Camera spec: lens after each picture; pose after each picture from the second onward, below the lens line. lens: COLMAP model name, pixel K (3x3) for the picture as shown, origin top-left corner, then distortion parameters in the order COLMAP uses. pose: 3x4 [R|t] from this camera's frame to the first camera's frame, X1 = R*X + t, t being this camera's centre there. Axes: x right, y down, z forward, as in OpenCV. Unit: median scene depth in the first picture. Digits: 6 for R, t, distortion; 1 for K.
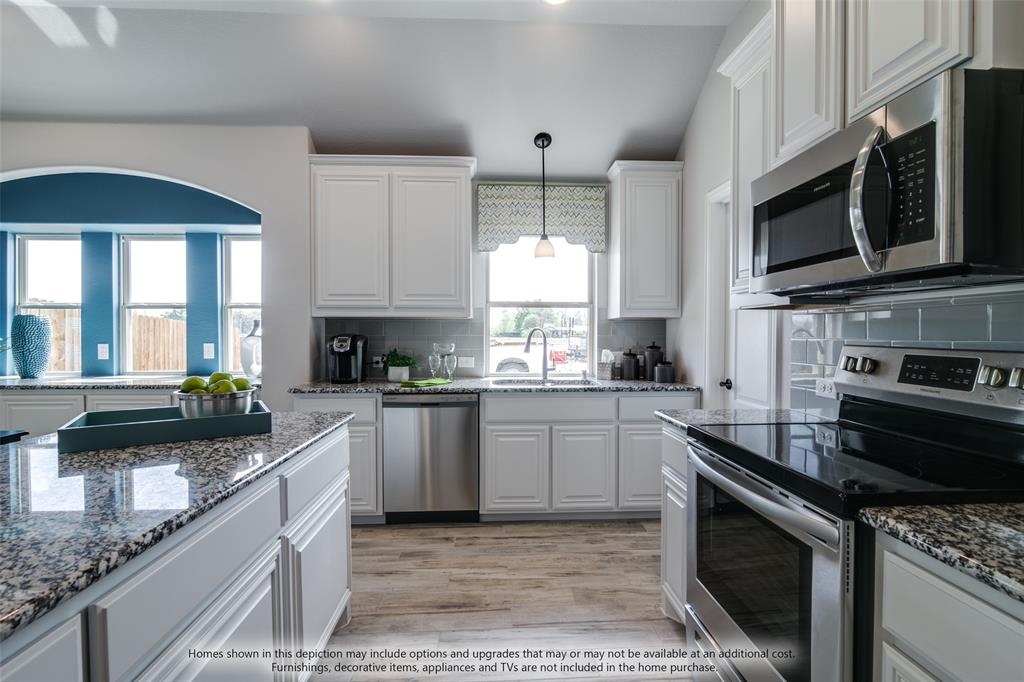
lens RADIAL K [[477.5, 0, 507.9], [0, 477.5, 335.9], [0, 0, 1]] dist [-0.014036, 0.002154]
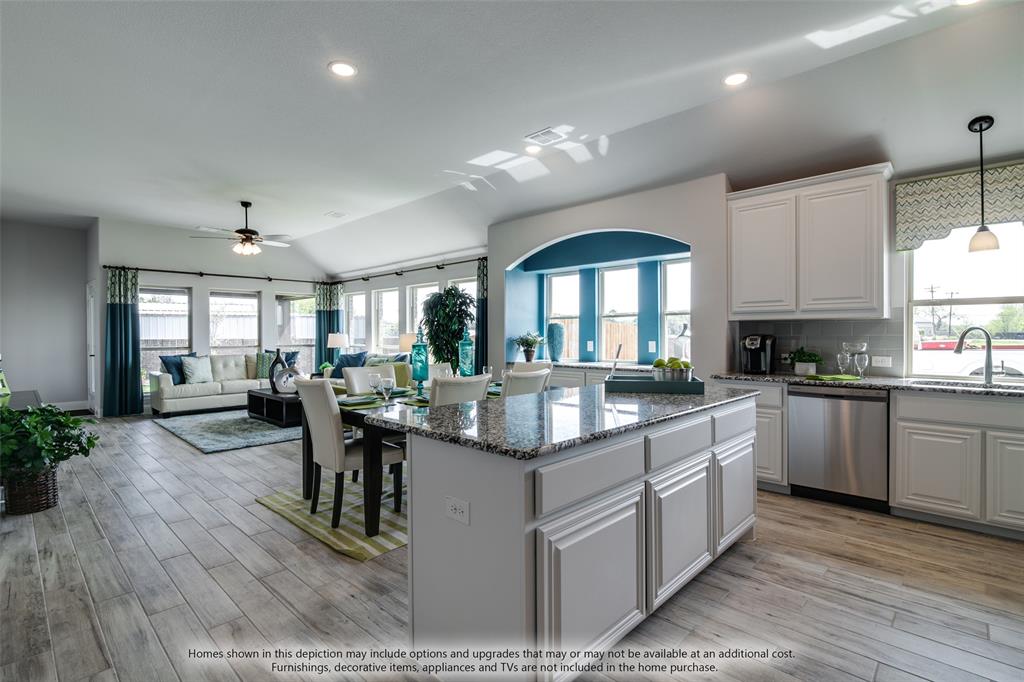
lens RADIAL K [[477.5, 0, 514.0], [0, 477.5, 338.7], [0, 0, 1]] dist [-0.014036, 0.002154]
pose [[0.690753, 0.004484, -0.723077, 0.112288], [-0.001867, 0.999988, 0.004418, 0.003645], [0.723089, -0.001702, 0.690753, -0.290060]]
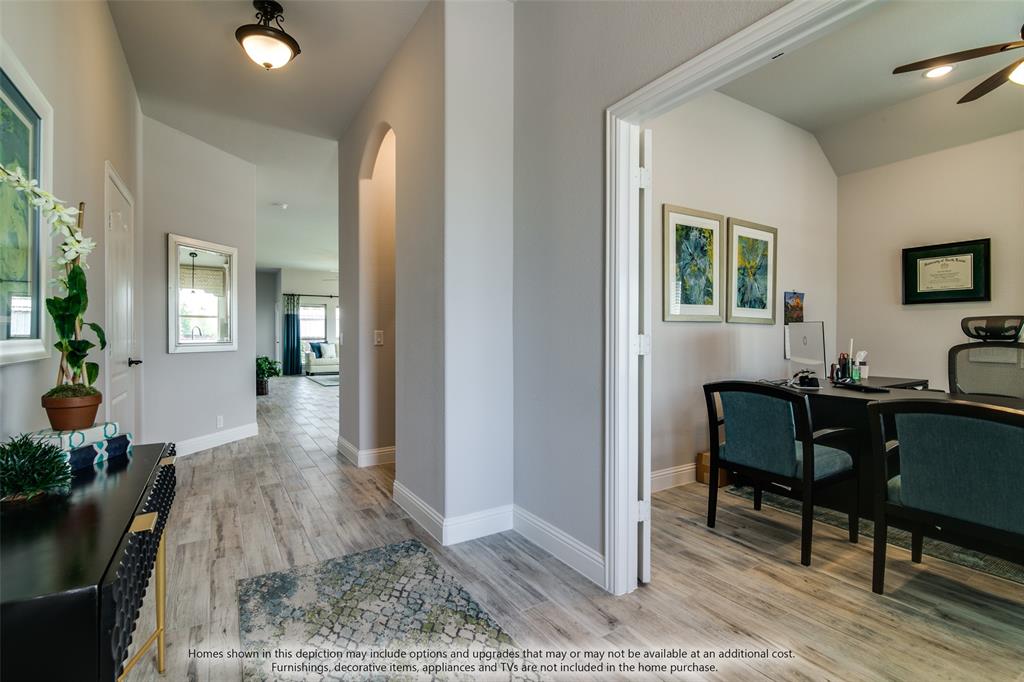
lens RADIAL K [[477.5, 0, 512.7], [0, 477.5, 333.6], [0, 0, 1]] dist [-0.014036, 0.002154]
pose [[0.492189, 0.004607, -0.870476, 1.745249], [-0.003179, 0.999989, 0.003495, -0.000425], [0.870483, 0.001047, 0.492198, -0.447807]]
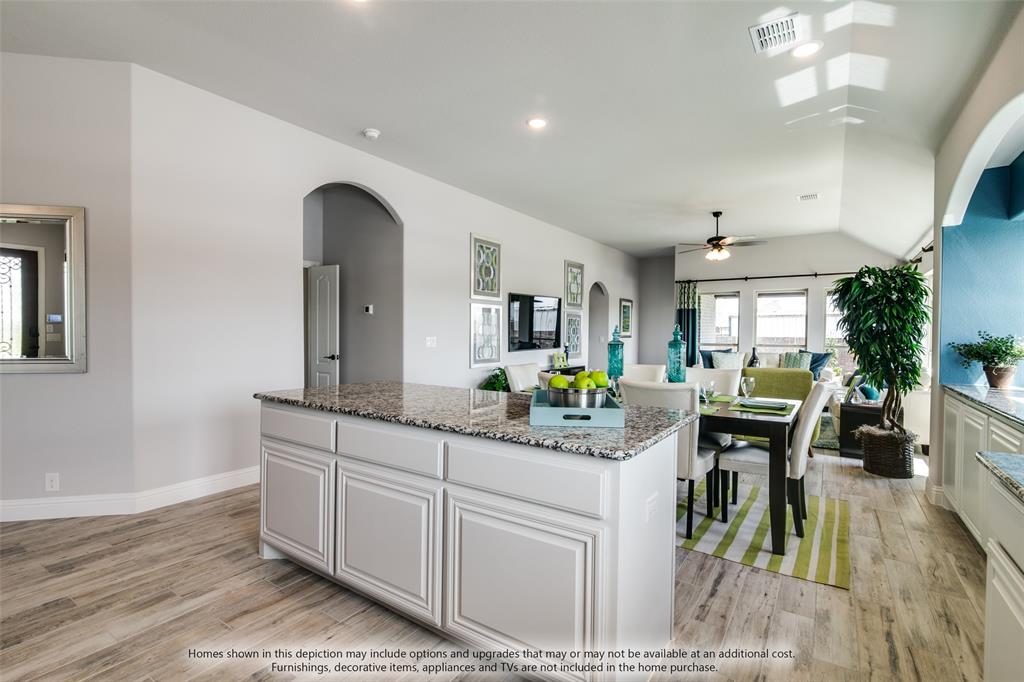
lens RADIAL K [[477.5, 0, 511.2], [0, 477.5, 332.7], [0, 0, 1]] dist [-0.014036, 0.002154]
pose [[-0.604189, -0.002311, -0.796838, 0.200072], [-0.014371, 0.999865, 0.007997, -0.008040], [0.796711, 0.016283, -0.604141, 0.809103]]
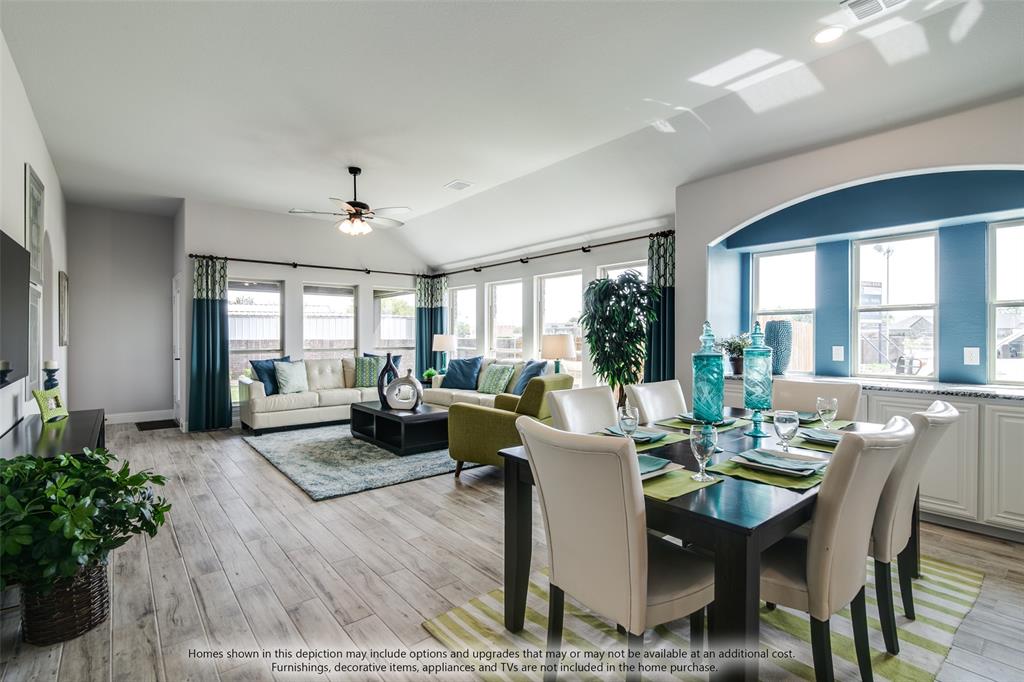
lens RADIAL K [[477.5, 0, 517.7], [0, 477.5, 338.3], [0, 0, 1]] dist [-0.014036, 0.002154]
pose [[0.601663, 0.004119, -0.798740, -0.492686], [-0.005075, 0.999986, 0.001334, 0.001742], [0.798734, 0.003251, 0.601676, -0.244158]]
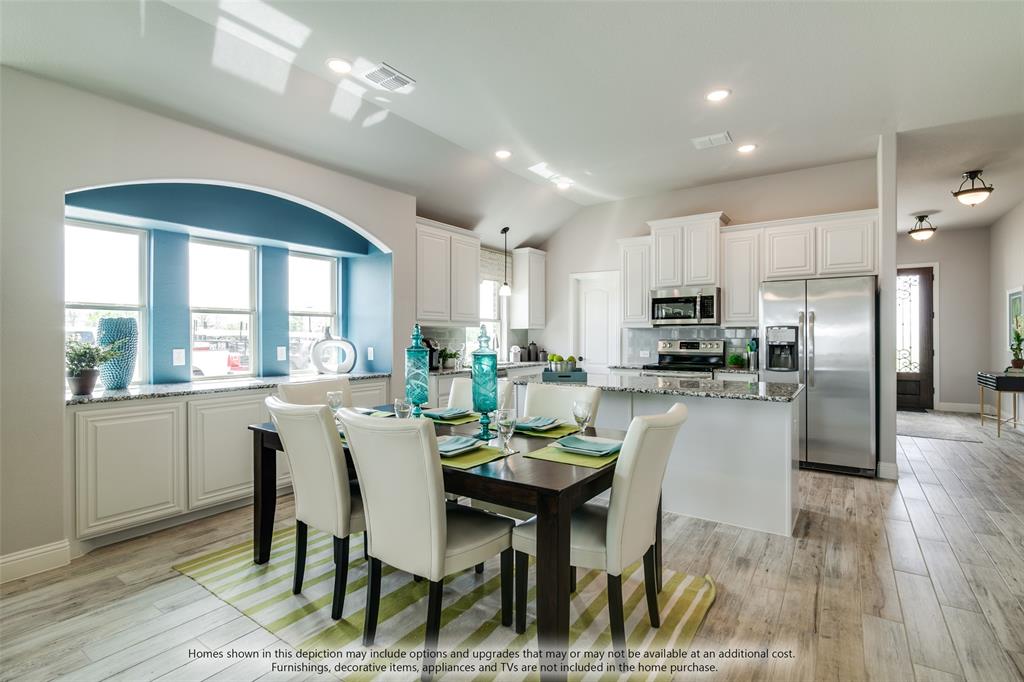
lens RADIAL K [[477.5, 0, 512.2], [0, 477.5, 337.7], [0, 0, 1]] dist [-0.014036, 0.002154]
pose [[0.614694, -0.003335, 0.788758, -1.368672], [0.007901, 0.999967, -0.001929, 0.001118], [-0.788726, 0.007417, 0.614700, -0.138269]]
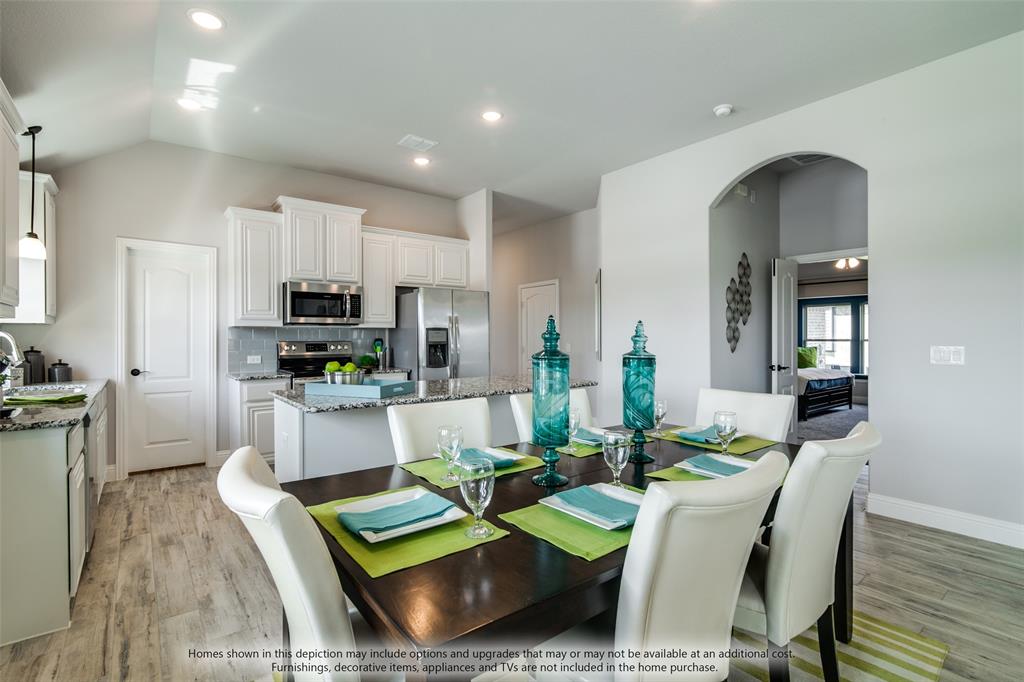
lens RADIAL K [[477.5, 0, 508.5], [0, 477.5, 337.0], [0, 0, 1]] dist [-0.014036, 0.002154]
pose [[-0.572645, -0.000122, 0.819804, -1.230896], [0.008451, 0.999946, 0.006051, -0.006856], [-0.819760, 0.010393, -0.572613, 0.781384]]
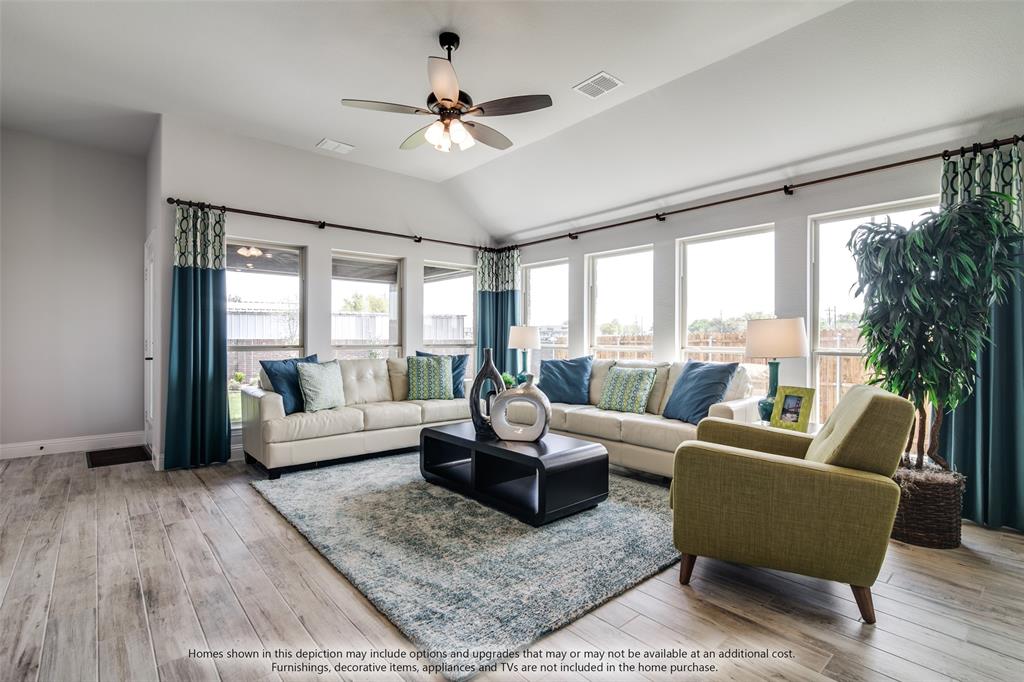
lens RADIAL K [[477.5, 0, 516.1], [0, 477.5, 339.3], [0, 0, 1]] dist [-0.014036, 0.002154]
pose [[0.618013, 0.003110, -0.786162, -1.235054], [-0.008663, 0.999958, -0.002855, 0.038902], [0.786120, 0.008575, 0.618014, -0.200466]]
